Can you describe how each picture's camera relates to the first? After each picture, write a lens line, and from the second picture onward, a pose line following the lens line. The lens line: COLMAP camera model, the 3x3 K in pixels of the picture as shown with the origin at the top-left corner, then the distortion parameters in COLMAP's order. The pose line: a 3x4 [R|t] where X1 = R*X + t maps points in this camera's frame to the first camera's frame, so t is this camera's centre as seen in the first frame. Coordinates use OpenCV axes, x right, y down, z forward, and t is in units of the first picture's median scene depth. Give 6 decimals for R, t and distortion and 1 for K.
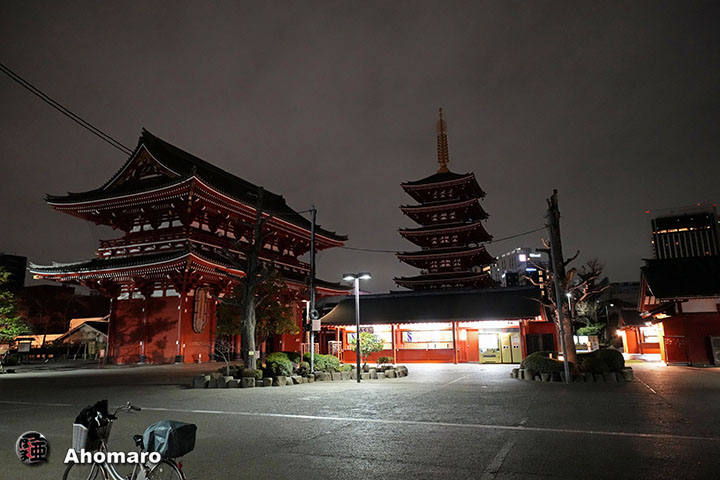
lens RADIAL K [[506.6, 0, 360.0], [0, 506.6, 240.0], [0, 0, 1]] dist [0.004361, 0.000534]
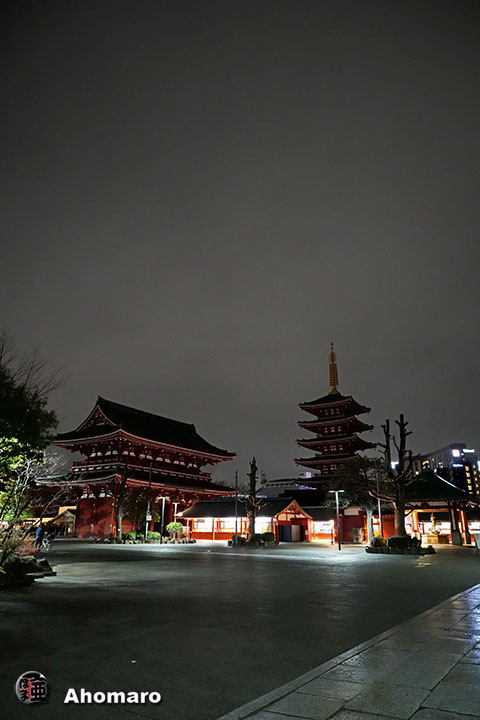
lens RADIAL K [[478.4, 0, 240.0], [0, 478.4, 360.0], [0, 0, 1]] dist [-0.019934, 0.001349]
pose [[0.984455, -0.033196, -0.172469, 0.328439], [0.007789, 0.989261, -0.145952, -0.100392], [0.175462, 0.142340, 0.974142, -0.513096]]
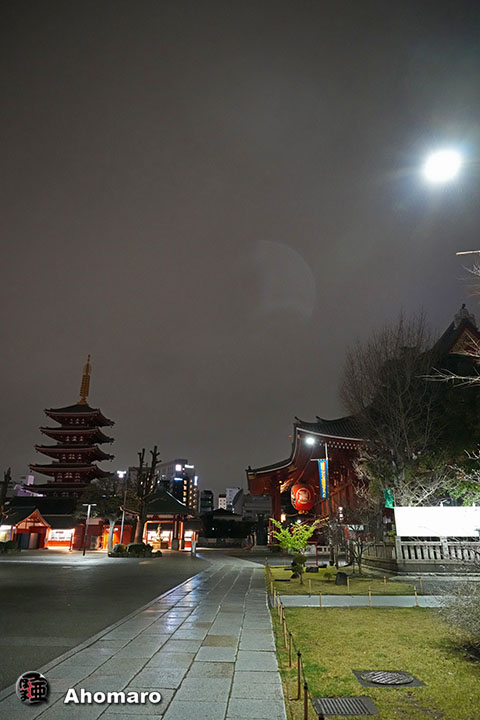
lens RADIAL K [[470.5, 0, 240.0], [0, 470.5, 360.0], [0, 0, 1]] dist [-0.002913, 0.001000]
pose [[0.928470, 0.151863, 0.338941, 0.262747], [-0.092399, 0.978341, -0.185234, -0.130912], [-0.359730, 0.140667, 0.922392, -0.664121]]
